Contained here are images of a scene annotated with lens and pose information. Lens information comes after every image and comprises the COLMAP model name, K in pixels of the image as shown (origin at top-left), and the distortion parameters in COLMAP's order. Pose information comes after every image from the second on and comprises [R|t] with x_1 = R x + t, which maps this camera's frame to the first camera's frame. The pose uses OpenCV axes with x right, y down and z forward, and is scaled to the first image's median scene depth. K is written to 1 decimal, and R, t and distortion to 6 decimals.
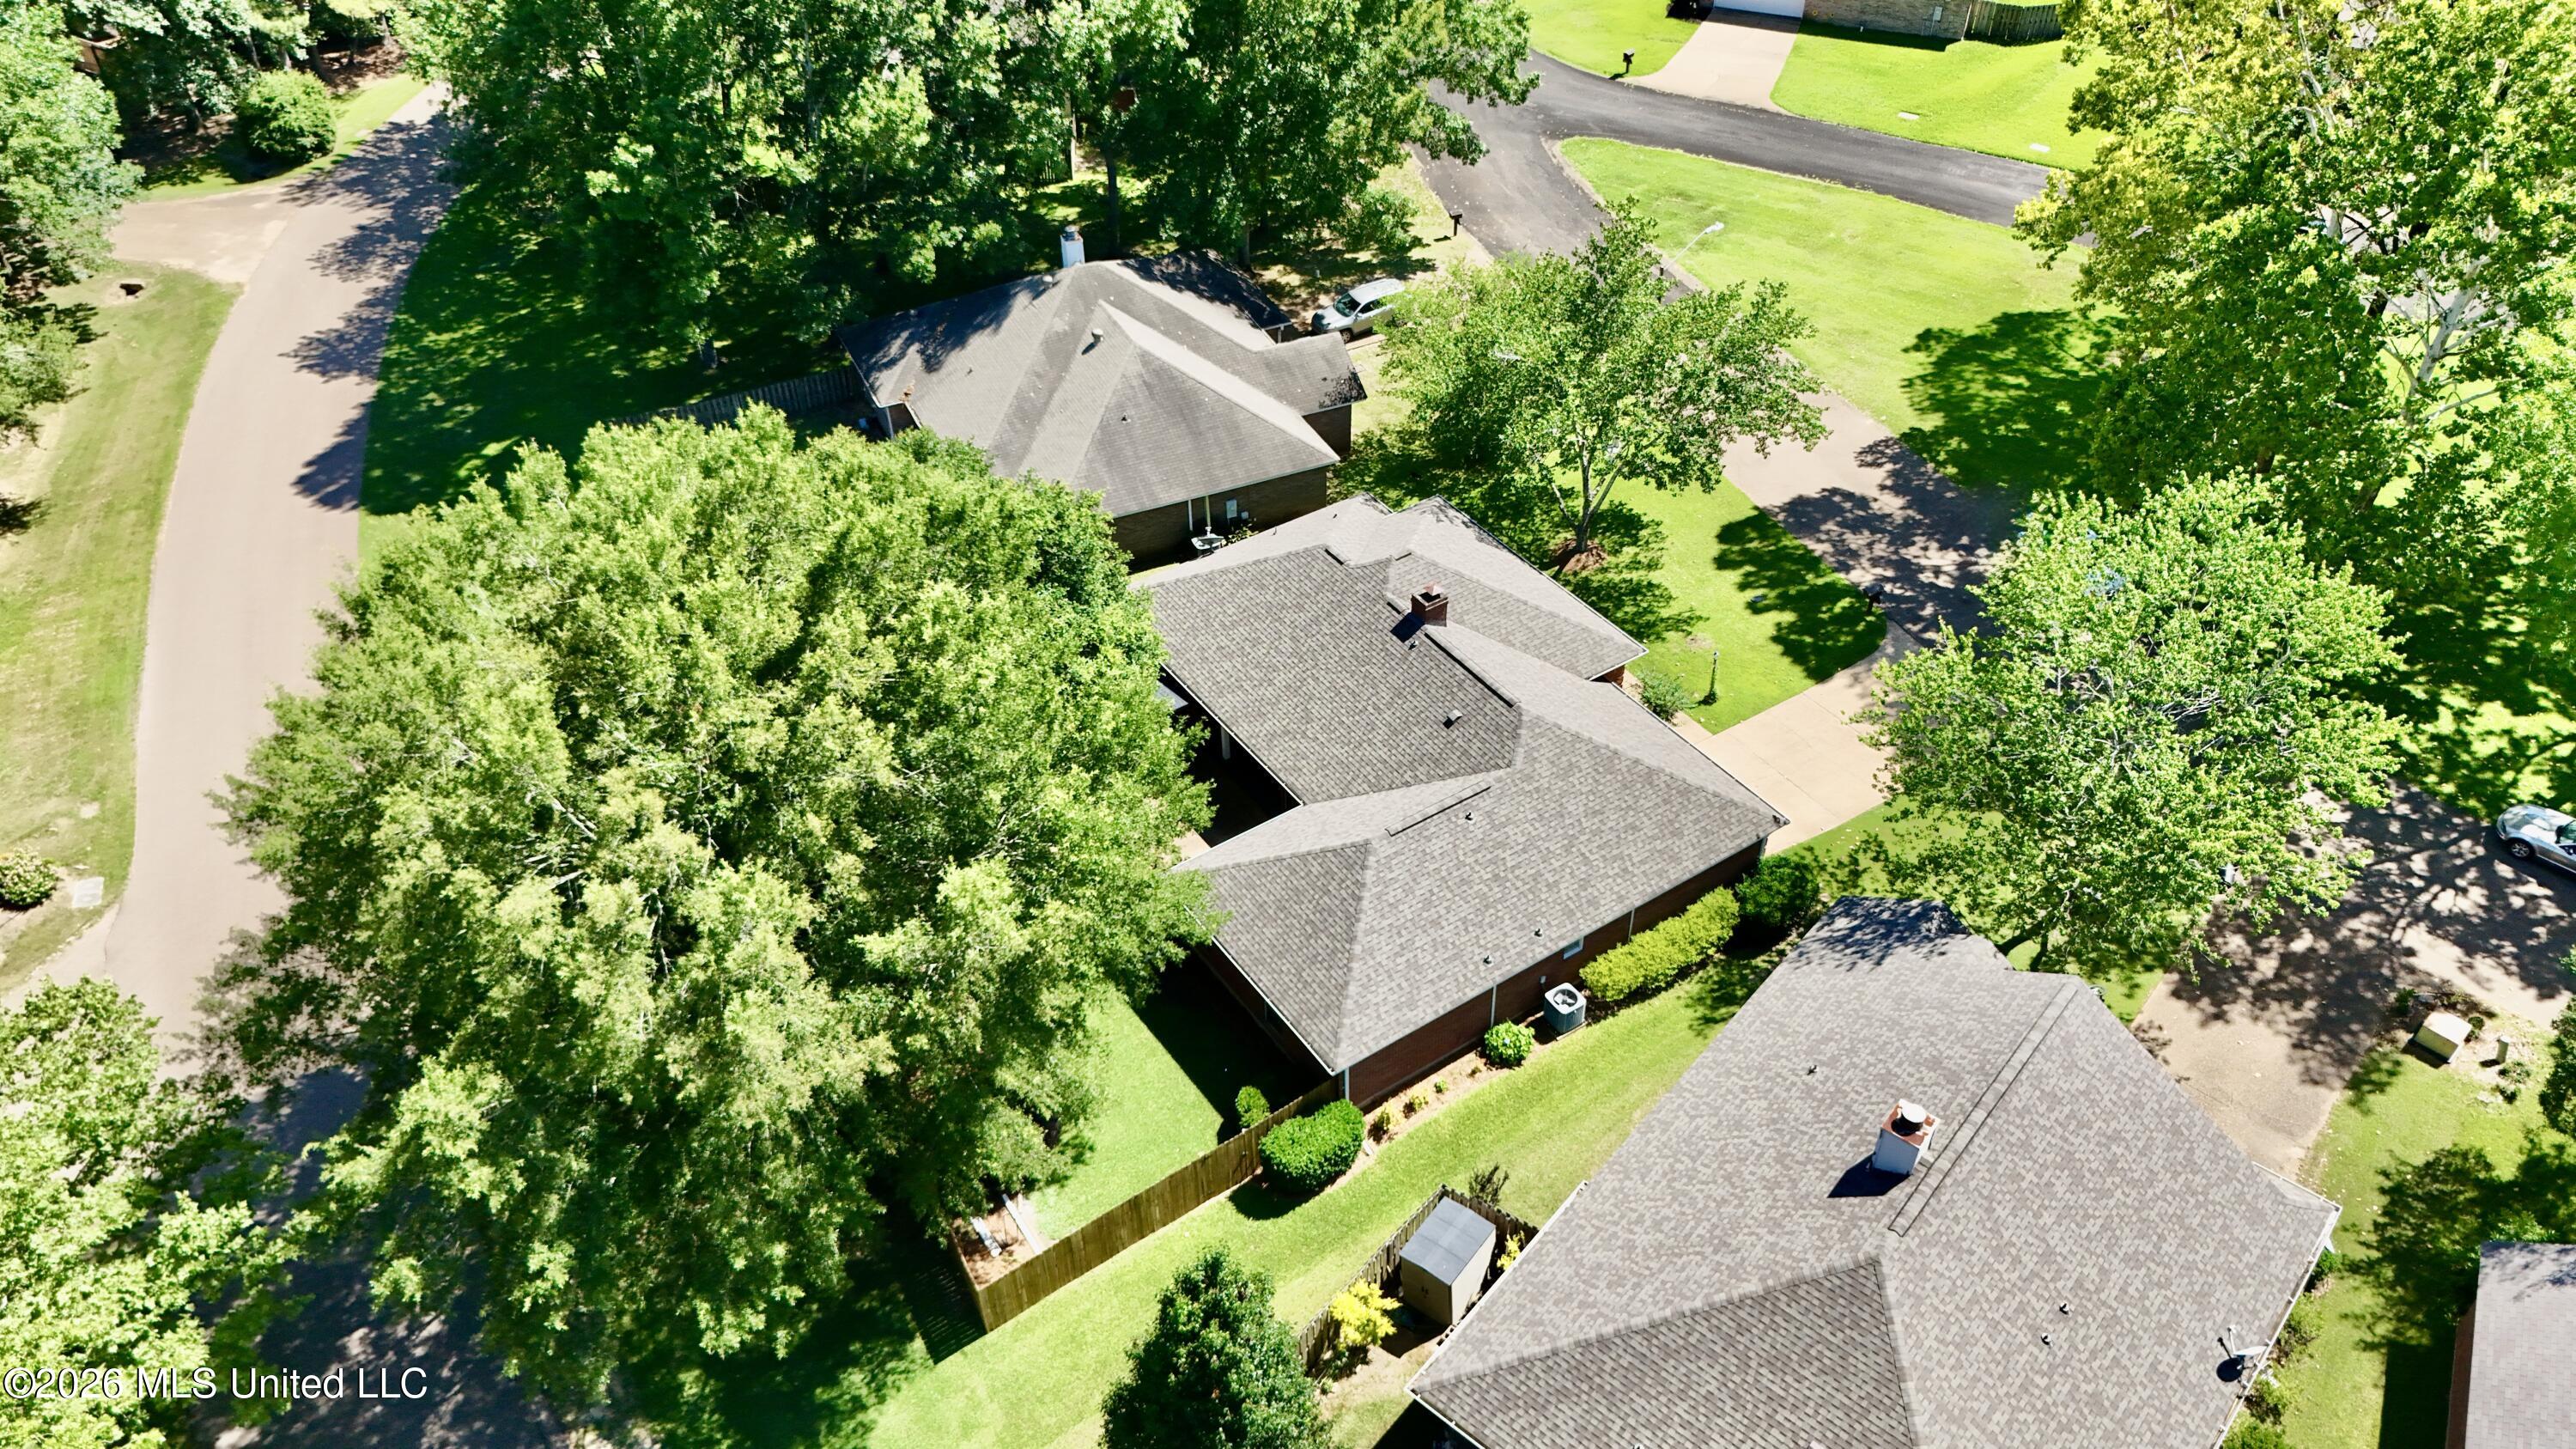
lens RADIAL K [[1892.0, 0, 1288.0], [0, 1892.0, 724.5], [0, 0, 1]] dist [0.002599, -0.006549]
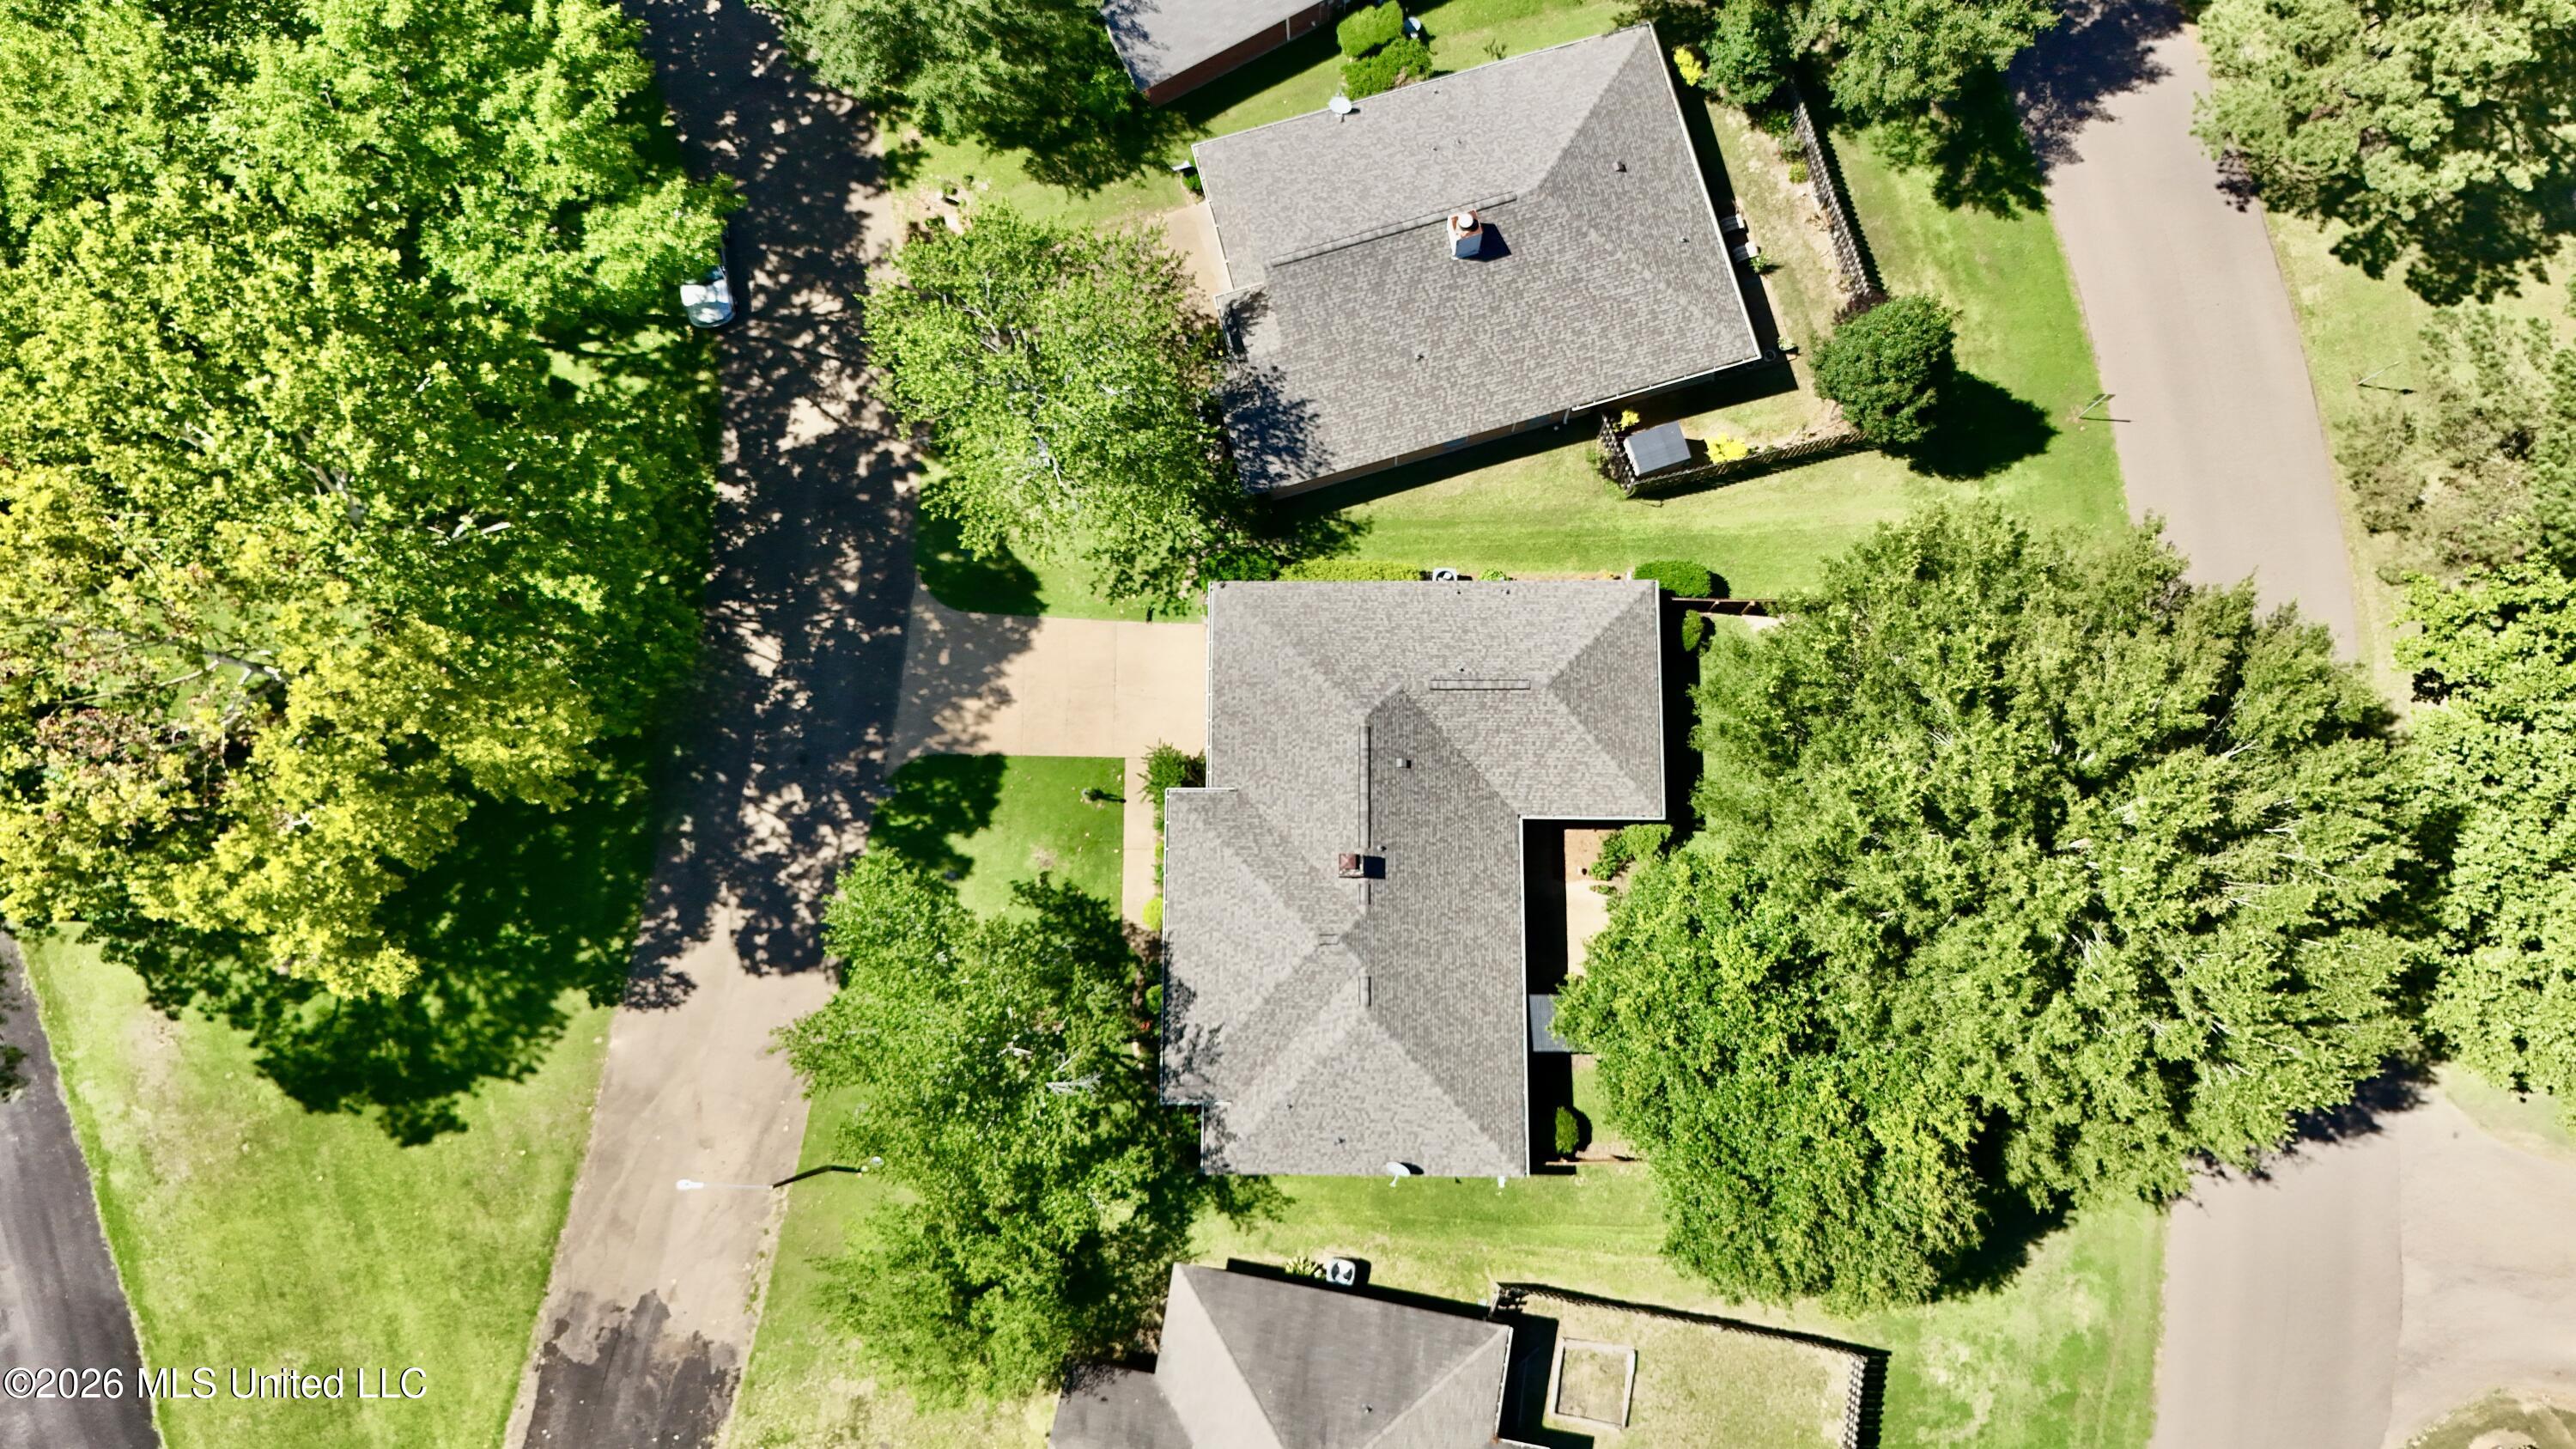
lens RADIAL K [[2008.2, 0, 1288.0], [0, 2008.2, 724.5], [0, 0, 1]] dist [0.007231, 0.001774]
pose [[-0.828118, -0.541307, 0.145627, -0.021384], [0.398725, -0.386219, 0.831777, -0.987088], [-0.394003, 0.746875, 0.535668, 0.307867]]
